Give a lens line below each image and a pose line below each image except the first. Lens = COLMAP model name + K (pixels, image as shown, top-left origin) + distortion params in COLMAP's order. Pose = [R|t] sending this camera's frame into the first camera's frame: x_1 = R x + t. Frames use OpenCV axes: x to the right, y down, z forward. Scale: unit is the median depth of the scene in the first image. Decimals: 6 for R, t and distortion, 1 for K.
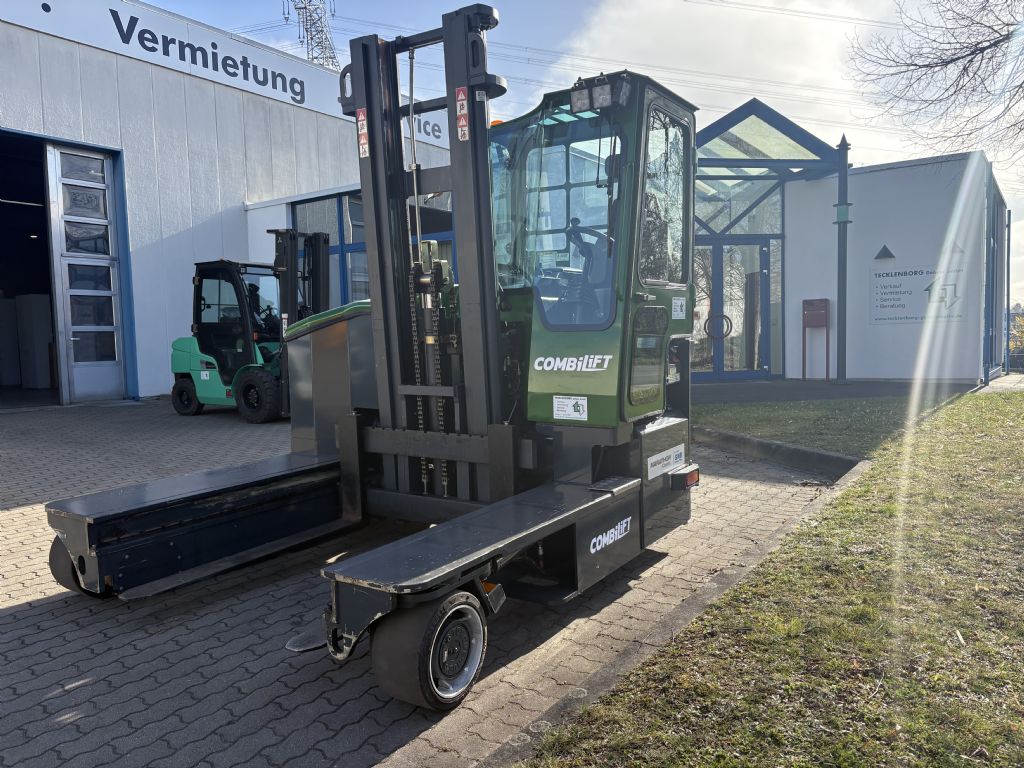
lens RADIAL K [[775.3, 0, 515.4], [0, 775.3, 385.9], [0, 0, 1]] dist [0.016209, -0.004928]
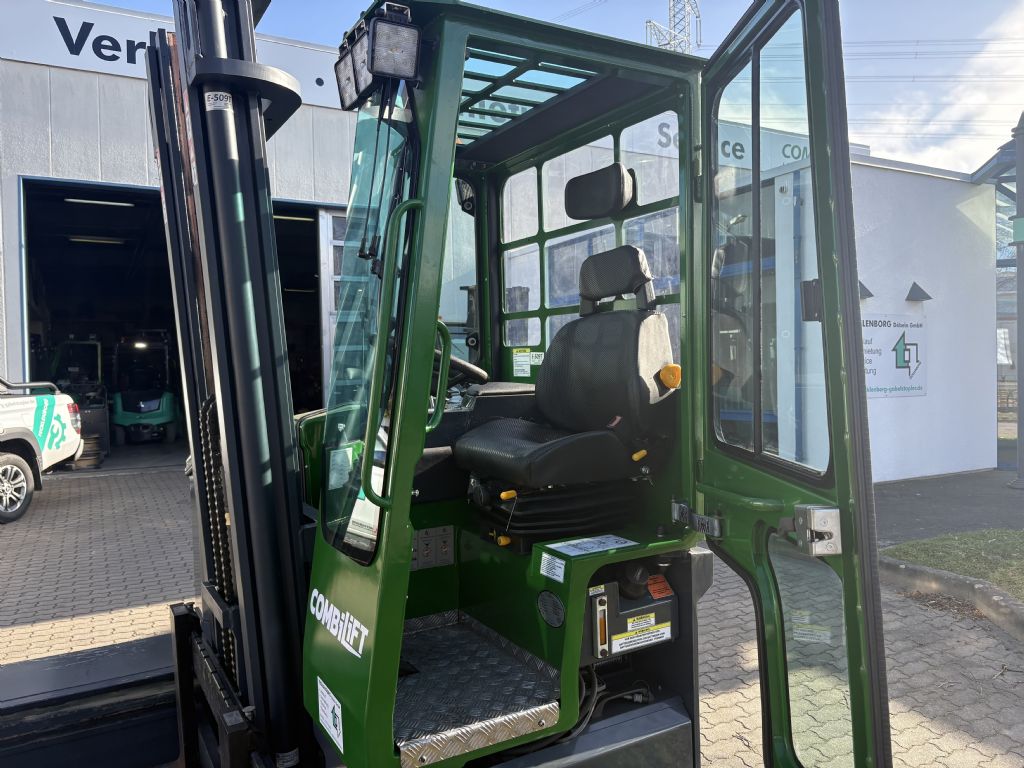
lens RADIAL K [[787.5, 0, 512.0], [0, 787.5, 384.0], [0, 0, 1]] dist [0.013768, -0.003953]
pose [[0.892182, 0.016386, -0.451379, 0.353976], [-0.035158, 0.998829, -0.033233, -0.148423], [0.450306, 0.045519, 0.891713, 0.550730]]
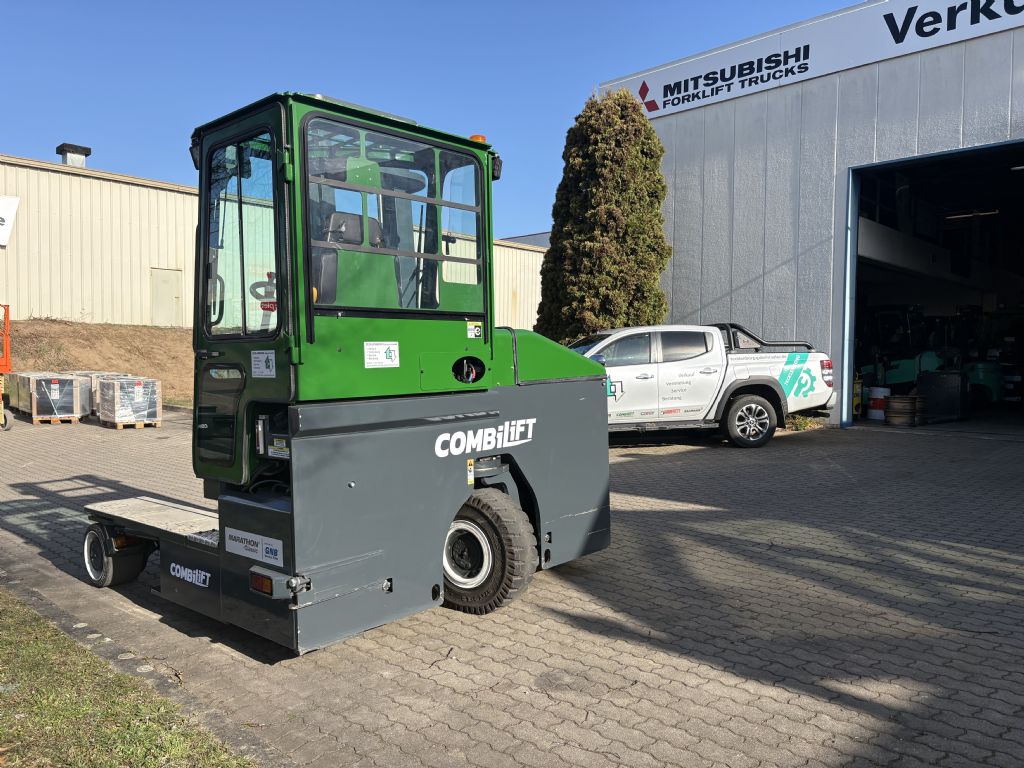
lens RADIAL K [[775.3, 0, 515.4], [0, 775.3, 385.9], [0, 0, 1]] dist [0.016209, -0.004928]
pose [[-0.145255, 0.059672, -0.987593, 1.011436], [-0.070957, 0.994981, 0.070554, -0.148055], [0.986847, 0.080325, -0.140292, 1.472245]]
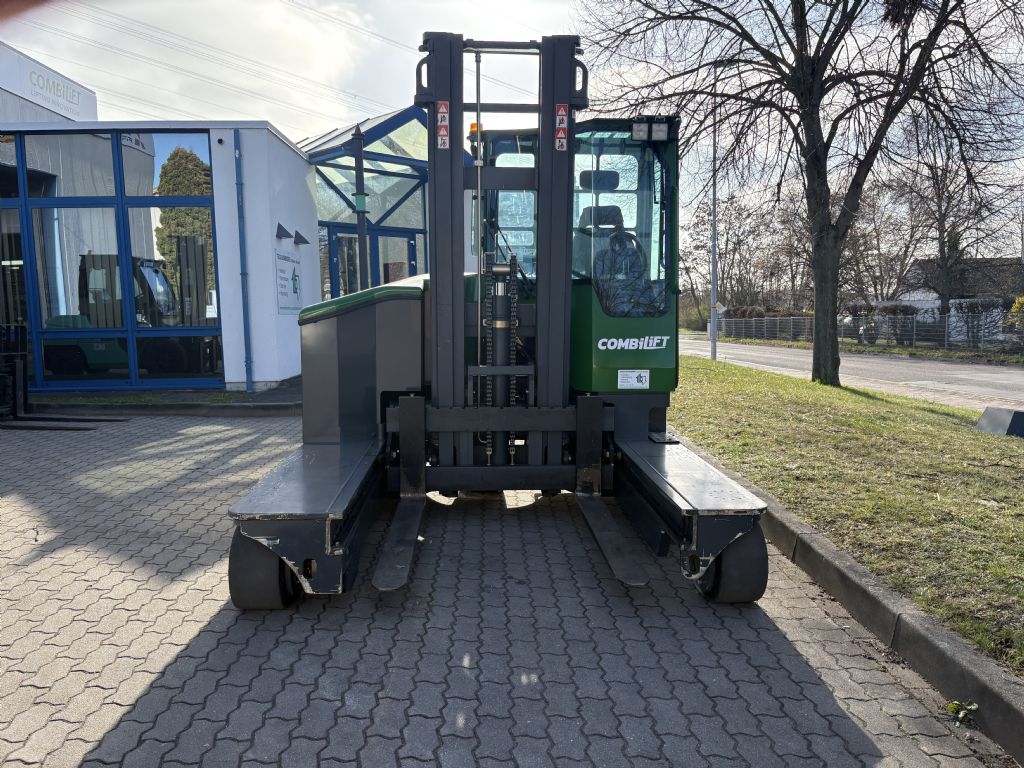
lens RADIAL K [[775.3, 0, 515.4], [0, 775.3, 385.9], [0, 0, 1]] dist [0.016209, -0.004928]
pose [[0.808033, -0.044391, 0.587462, -0.738128], [0.033085, 0.999003, 0.029982, -0.003898], [-0.588208, -0.004791, 0.808696, 0.098481]]
